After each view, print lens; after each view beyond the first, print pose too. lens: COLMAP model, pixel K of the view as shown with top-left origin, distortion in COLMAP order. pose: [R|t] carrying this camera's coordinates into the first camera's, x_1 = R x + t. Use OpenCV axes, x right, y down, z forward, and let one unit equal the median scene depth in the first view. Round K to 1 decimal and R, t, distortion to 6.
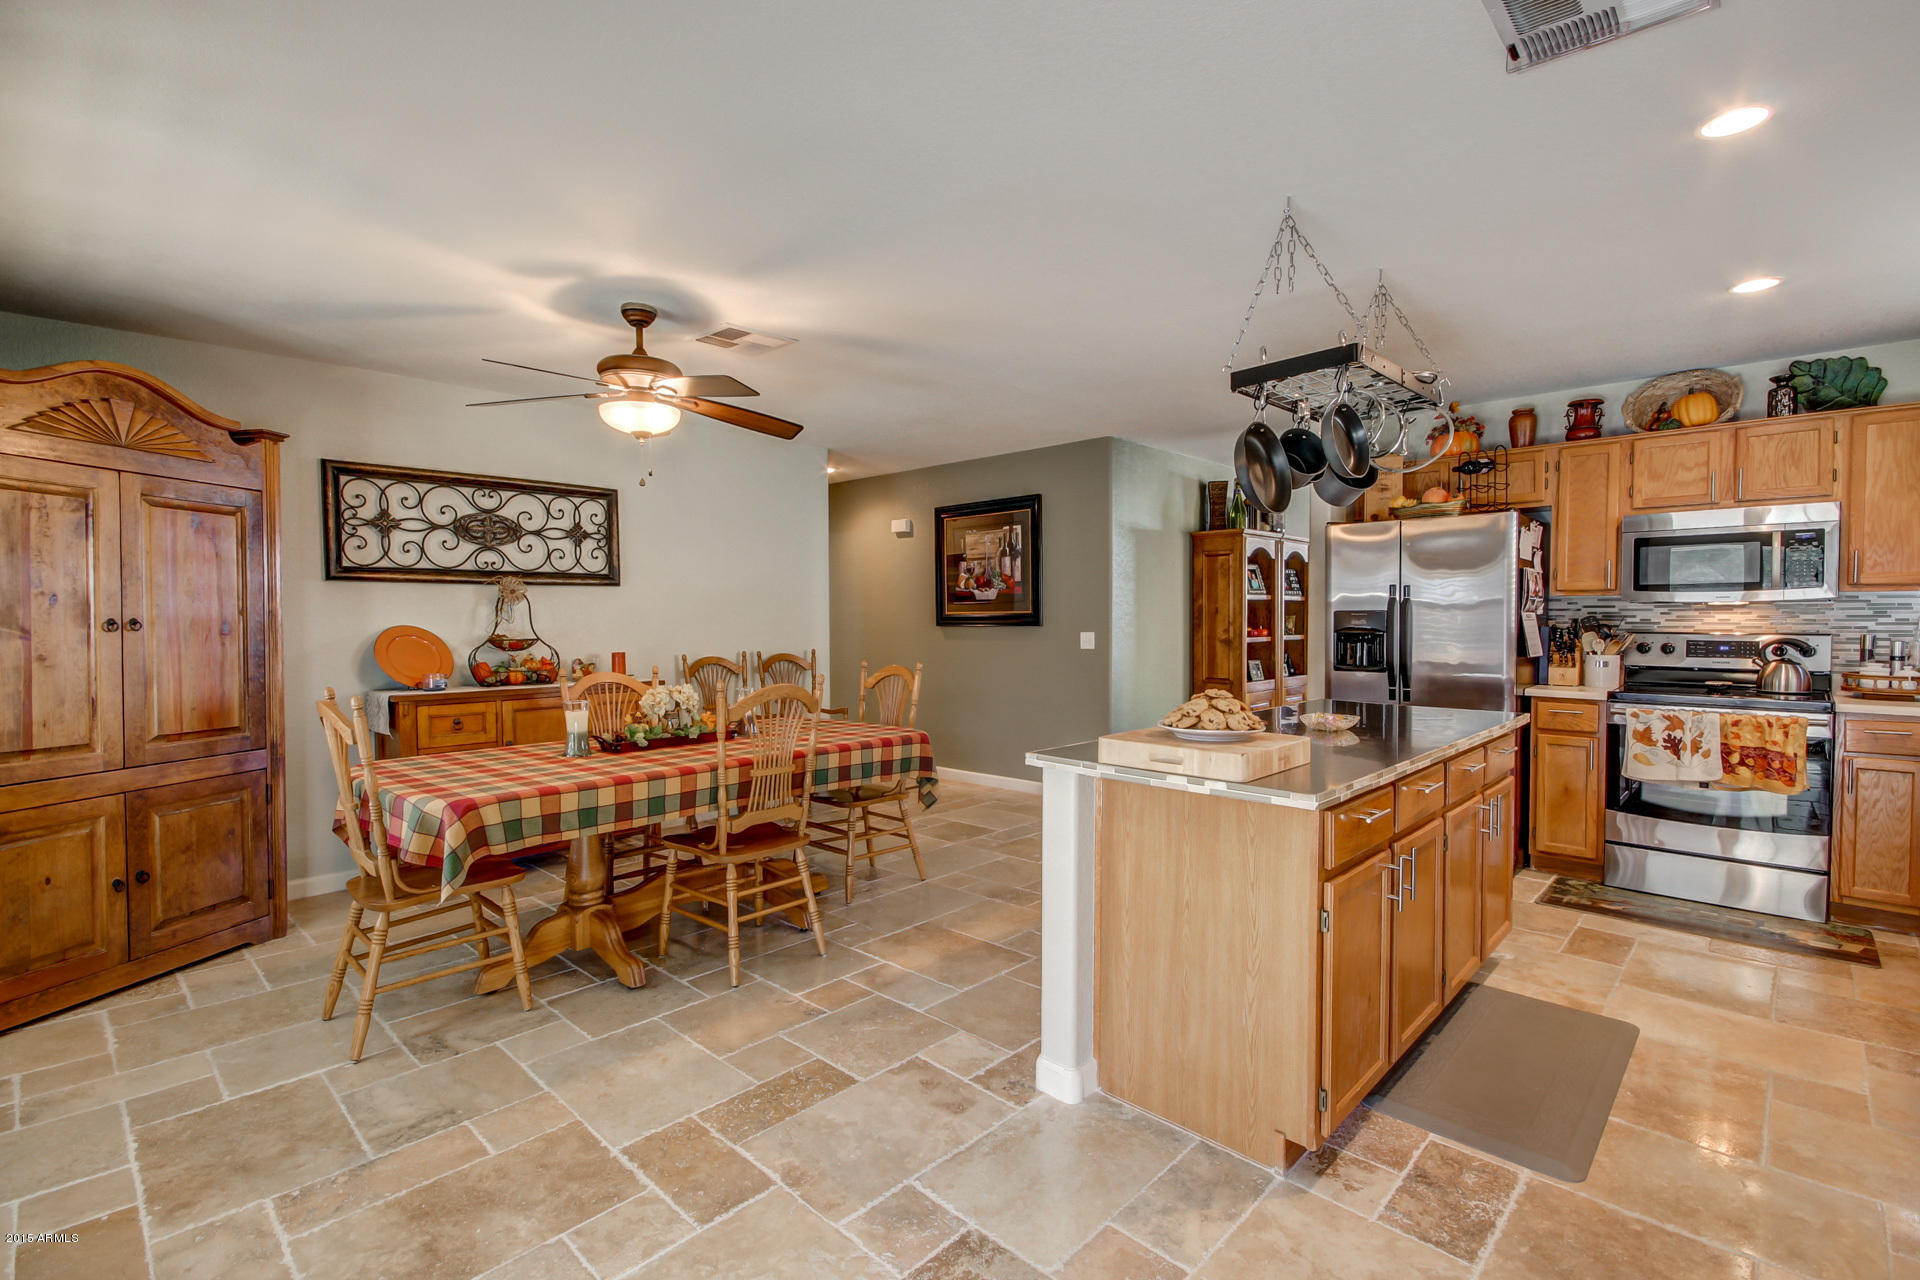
lens RADIAL K [[877.1, 0, 968.3], [0, 877.1, 640.1], [0, 0, 1]] dist [0.032384, -0.019008]
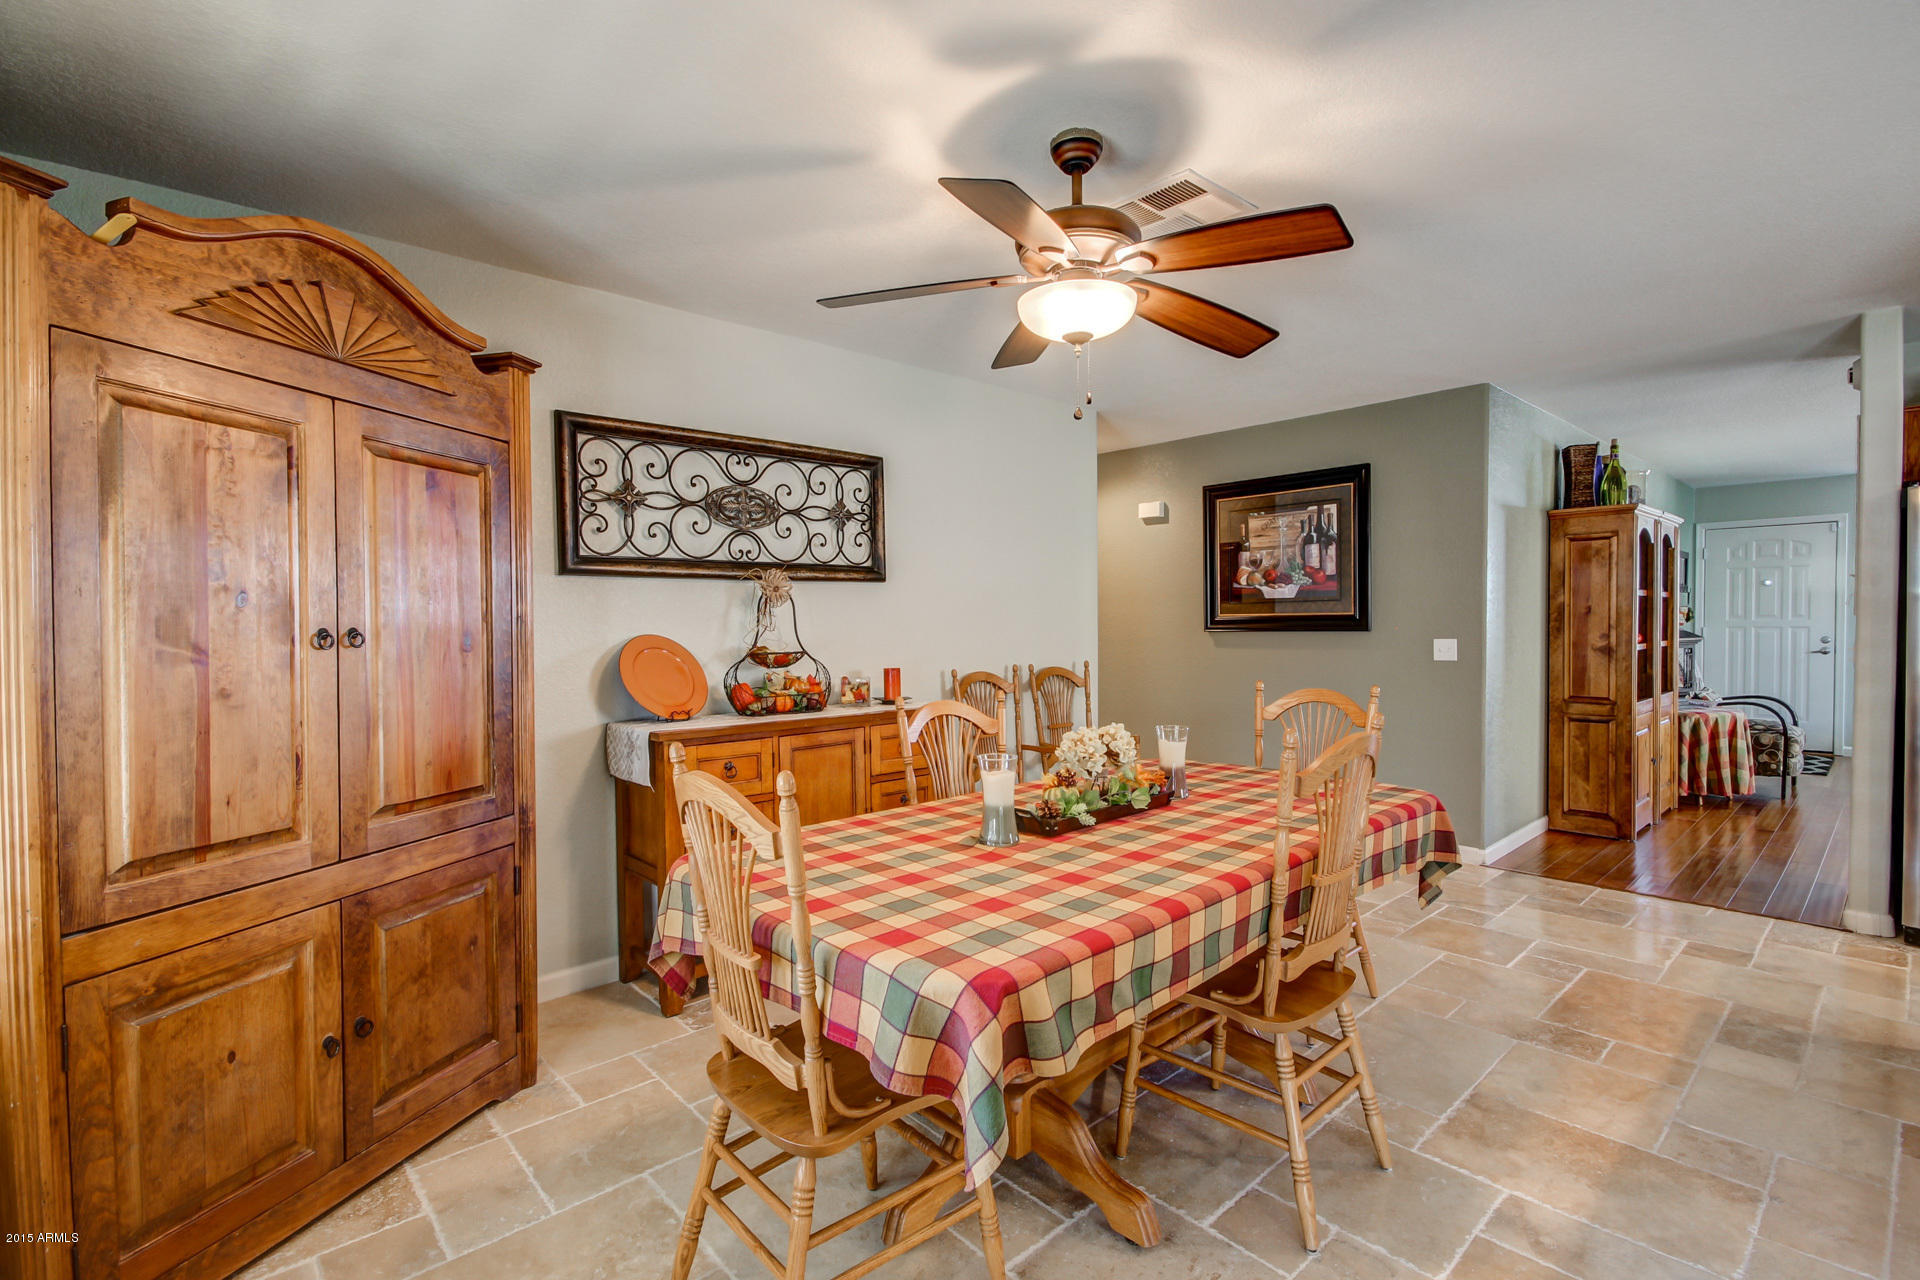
lens RADIAL K [[879.9, 0, 968.9], [0, 879.9, 641.6], [0, 0, 1]] dist [0.009470, -0.000567]
pose [[0.997642, -0.001494, -0.068620, -0.344818], [0.001404, 0.999998, -0.001360, -0.010096], [0.068622, 0.001260, 0.997642, 0.300115]]
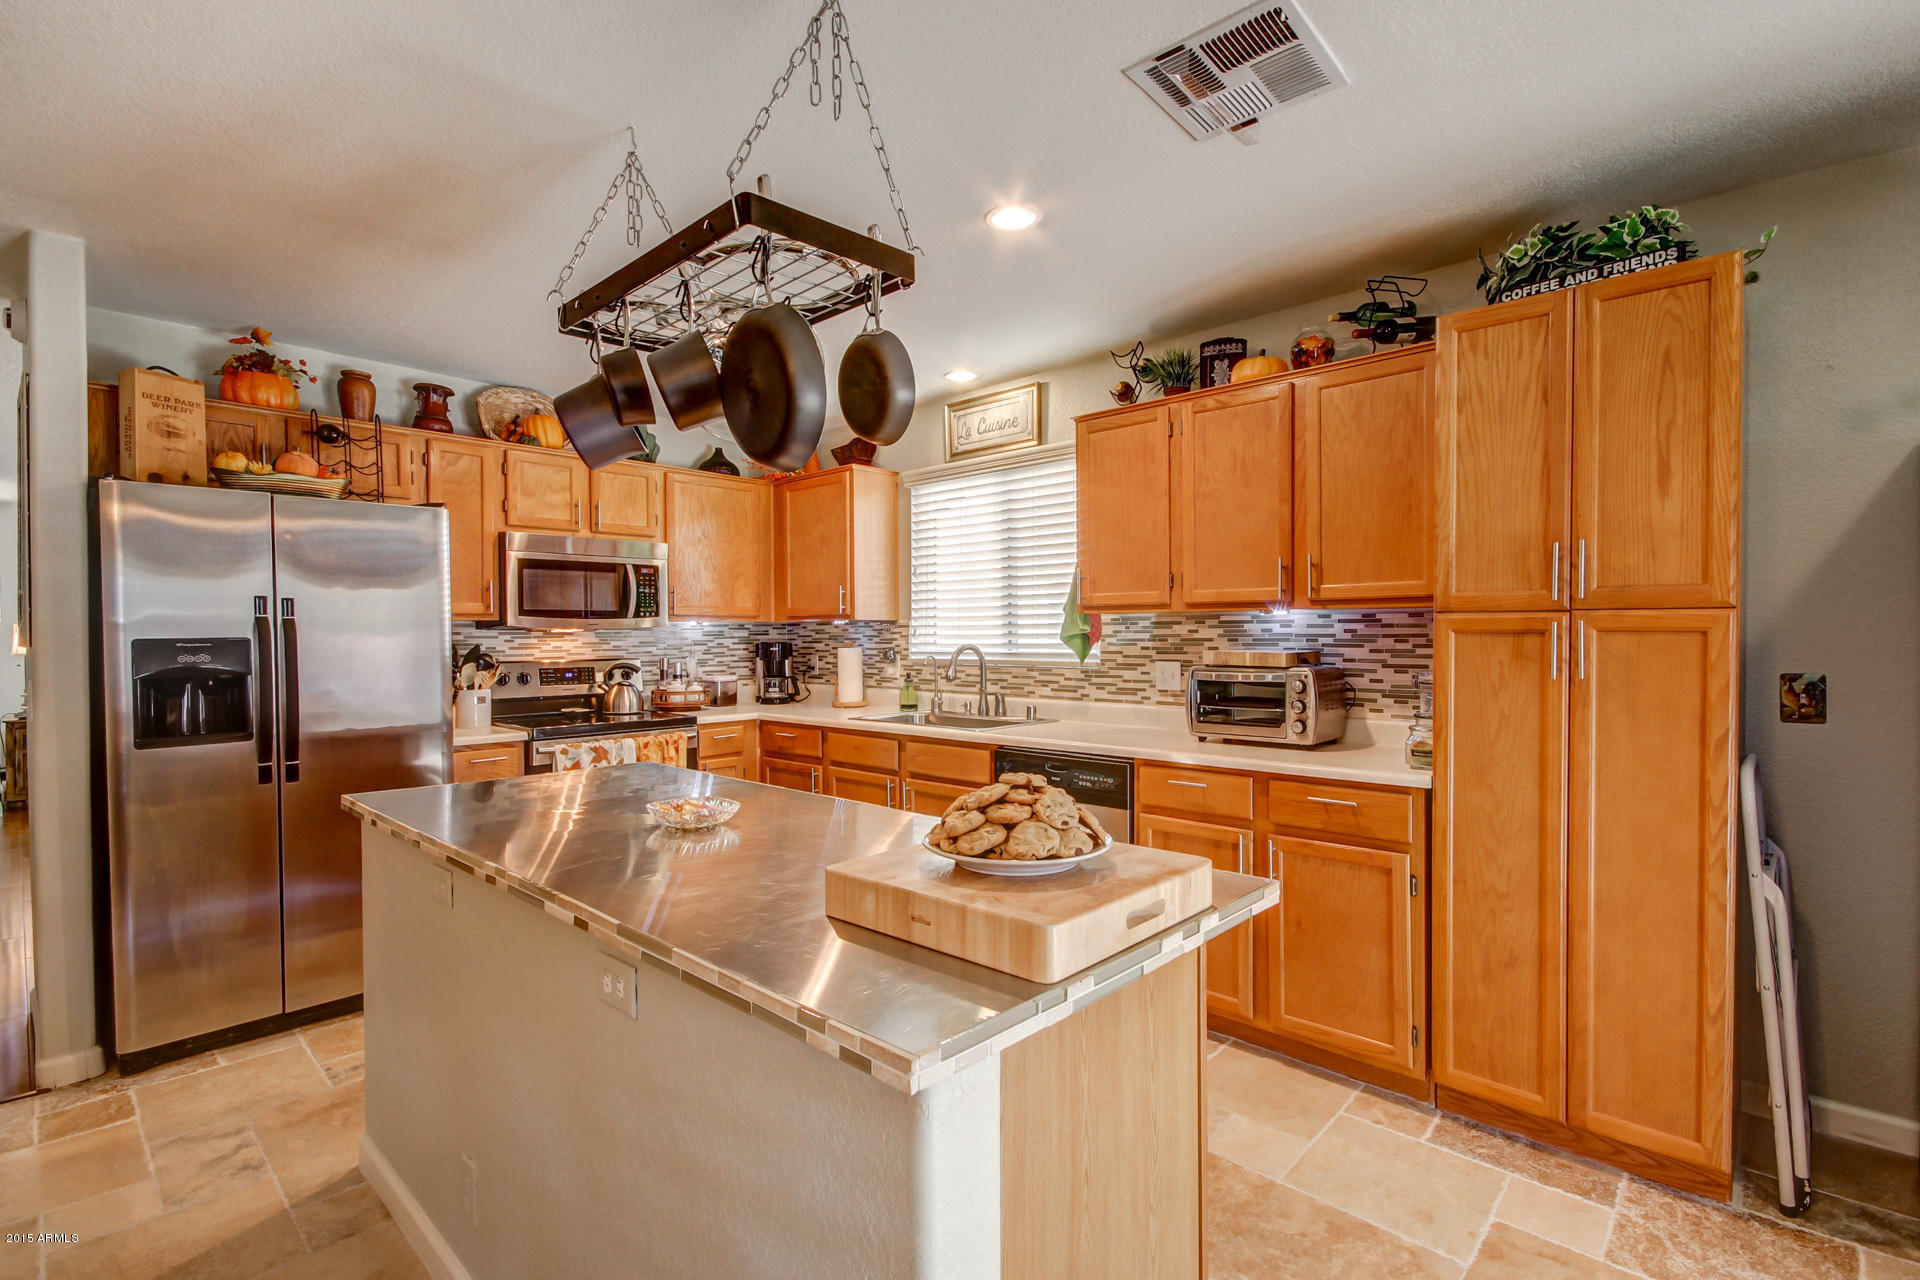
lens RADIAL K [[879.9, 0, 968.9], [0, 879.9, 641.6], [0, 0, 1]] dist [0.009470, -0.000567]
pose [[-0.005621, -0.005575, 0.999969, -0.160959], [0.037425, 0.999283, 0.005782, -0.018868], [-0.999284, 0.037456, -0.005409, 0.582908]]
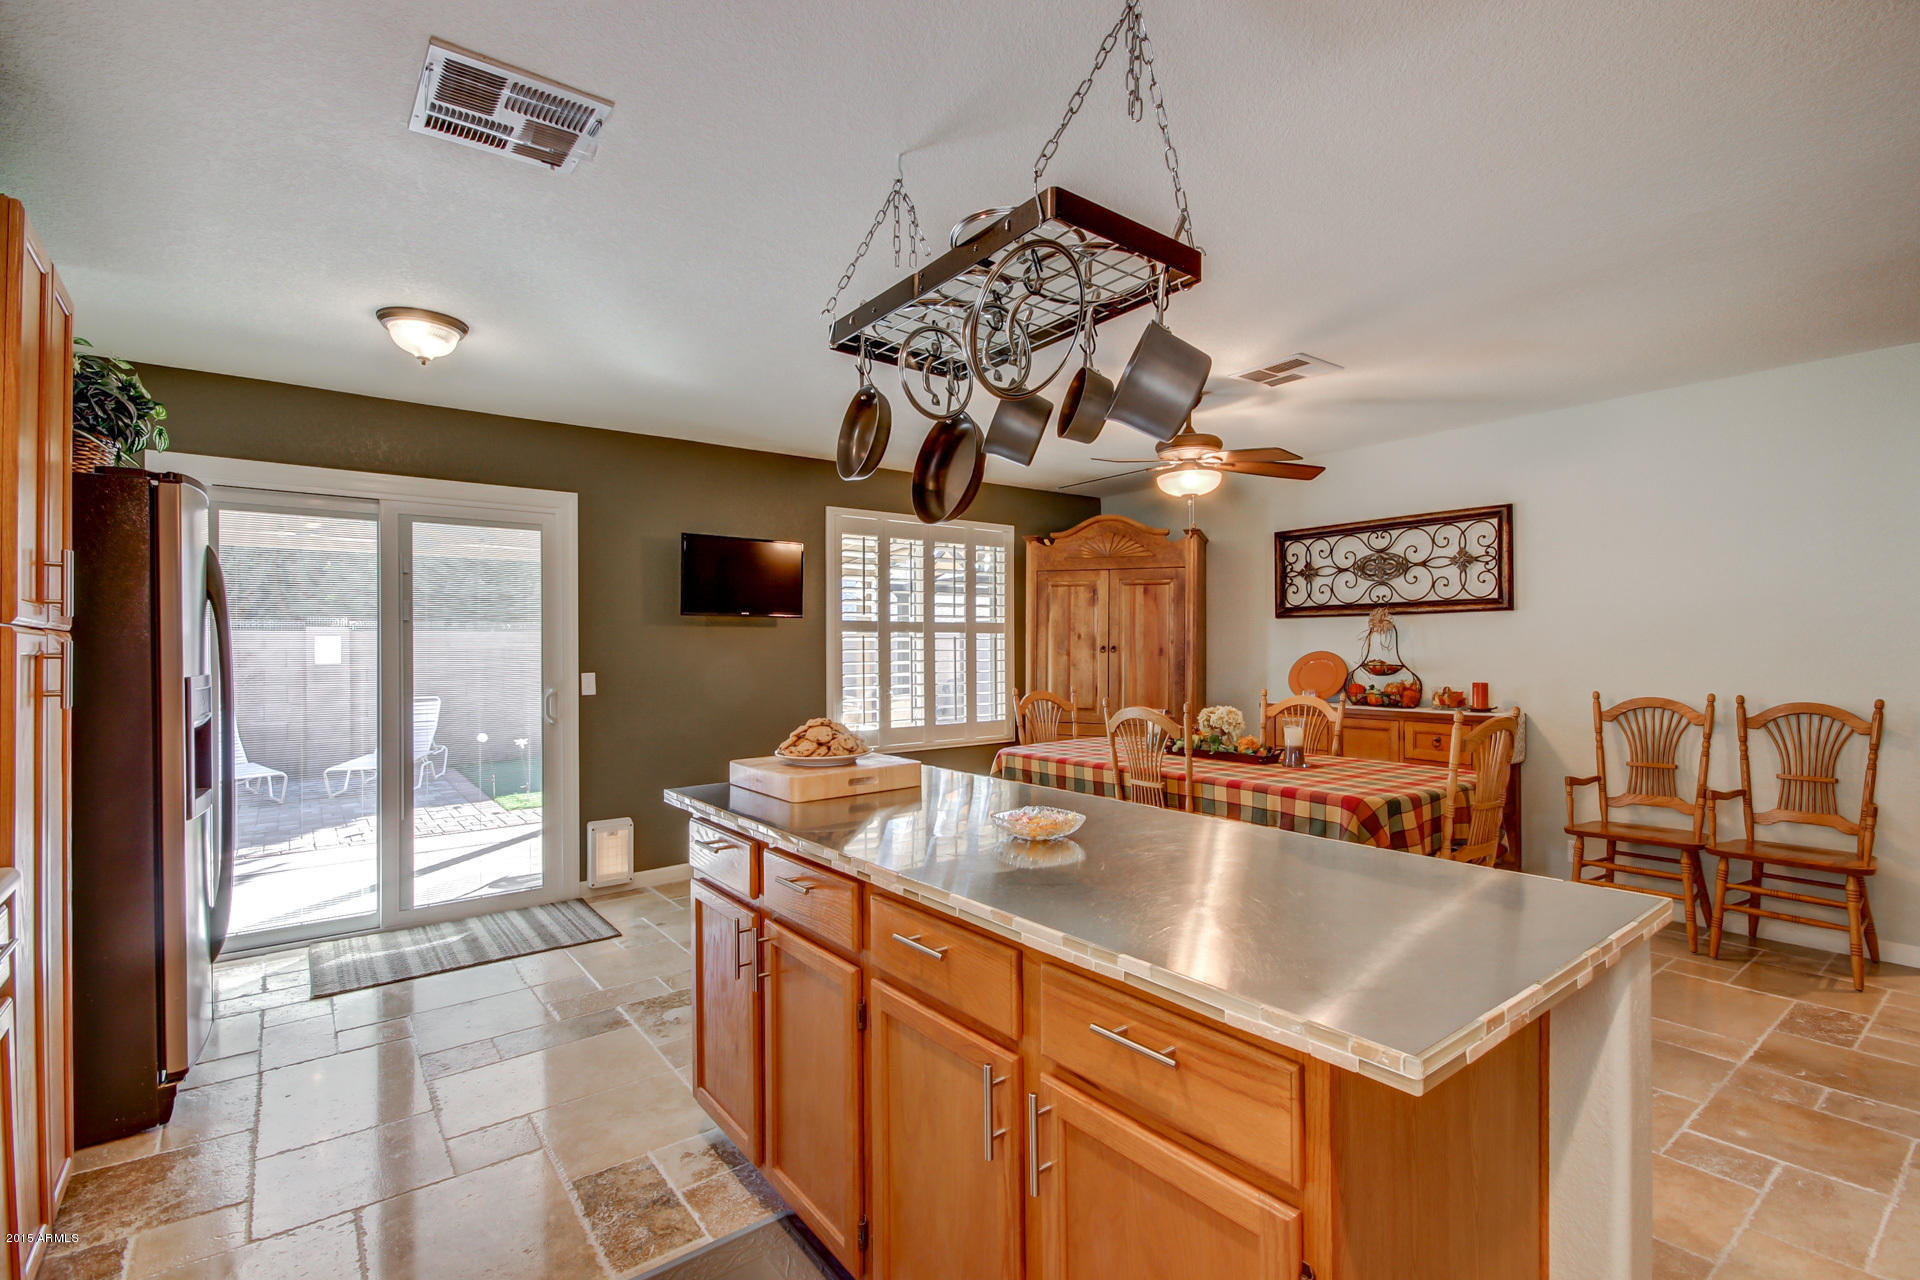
lens RADIAL K [[877.1, 0, 968.3], [0, 877.1, 640.1], [0, 0, 1]] dist [0.032384, -0.019008]
pose [[-0.151415, -0.000285, -0.988470, 0.747842], [-0.022209, 0.999748, 0.003114, -0.027394], [0.988221, 0.022425, -0.151383, 0.755873]]
